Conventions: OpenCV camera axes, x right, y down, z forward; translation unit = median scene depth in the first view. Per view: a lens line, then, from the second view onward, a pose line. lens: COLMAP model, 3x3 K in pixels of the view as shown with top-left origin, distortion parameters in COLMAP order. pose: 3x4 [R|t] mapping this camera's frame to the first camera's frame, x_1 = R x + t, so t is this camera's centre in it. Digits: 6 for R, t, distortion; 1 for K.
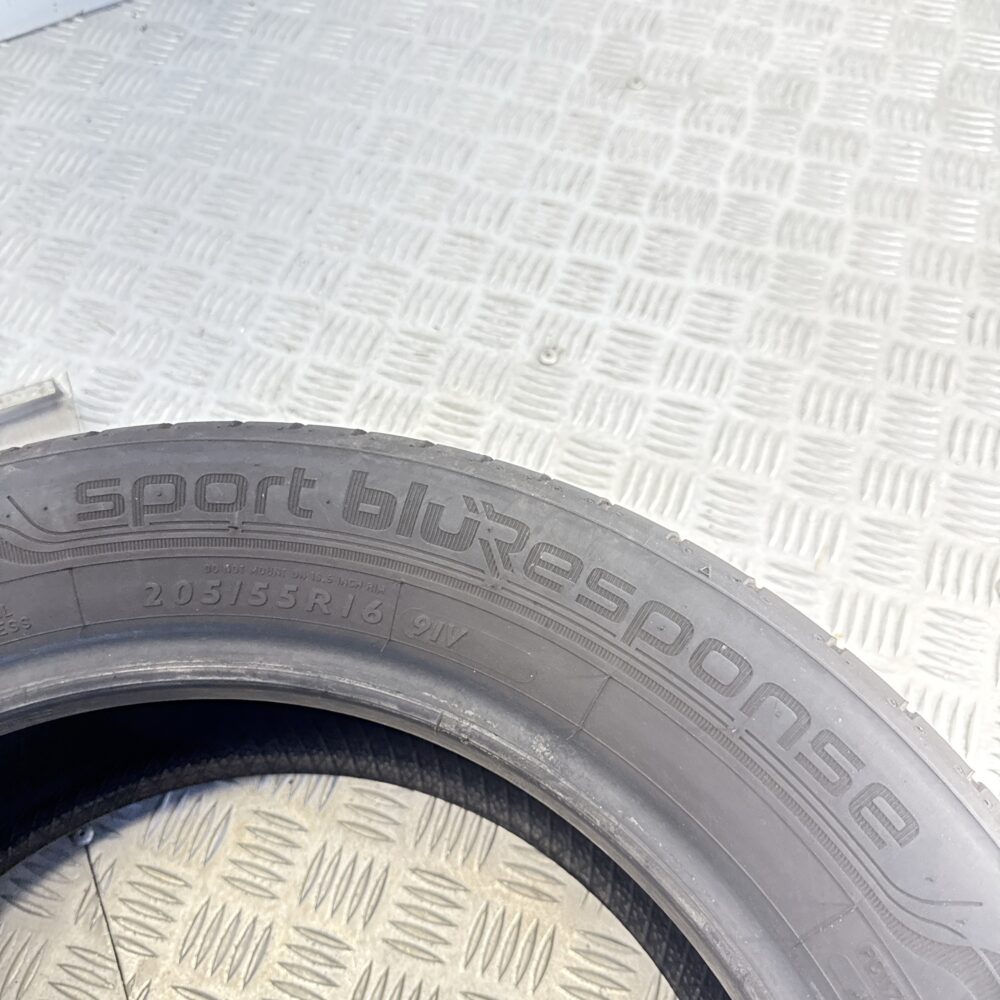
lens RADIAL K [[999.0, 0, 500.0], [0, 999.0, 500.0], [0, 0, 1]] dist [0.160008, -0.503957]
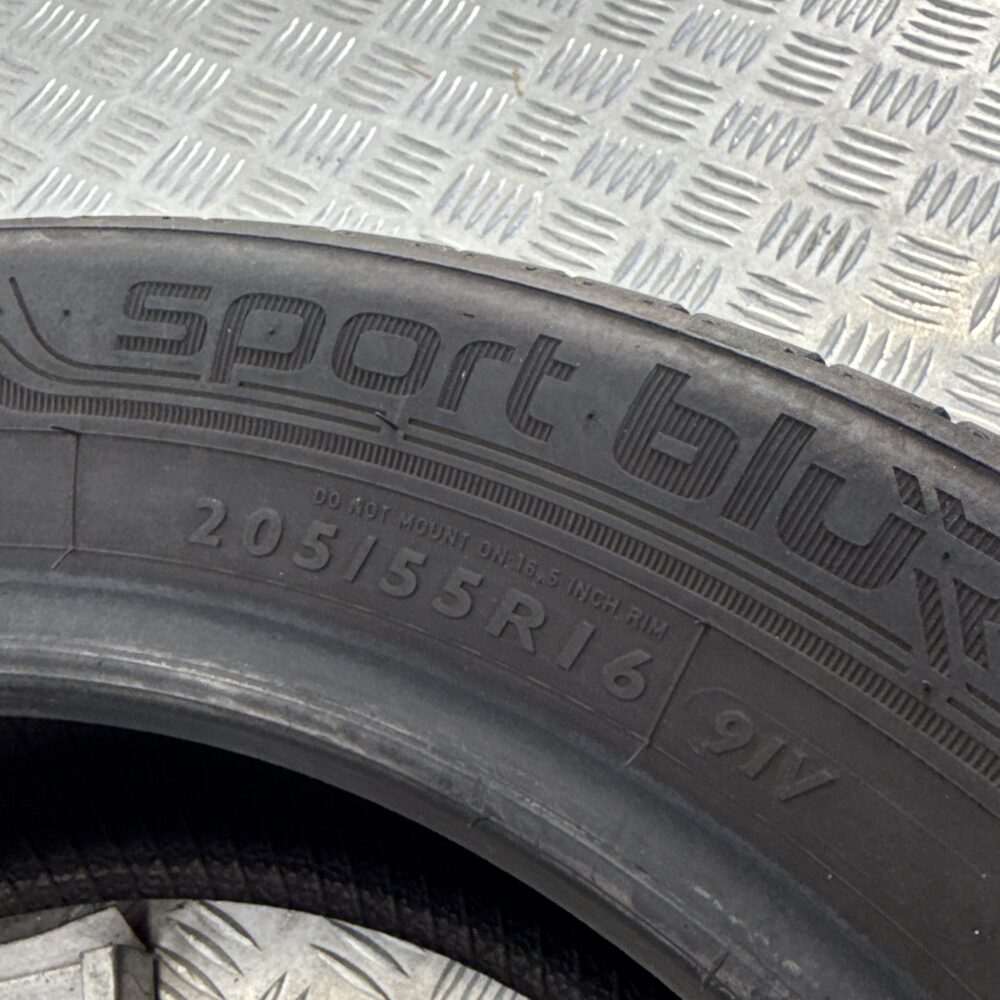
lens RADIAL K [[1147.5, 0, 500.0], [0, 1147.5, 500.0], [0, 0, 1]] dist [0.022097, -0.021307]
pose [[0.944706, 0.228634, -0.235067, -0.077511], [-0.247016, 0.967638, -0.051575, 0.076896], [0.215668, 0.106788, 0.970610, 0.482240]]
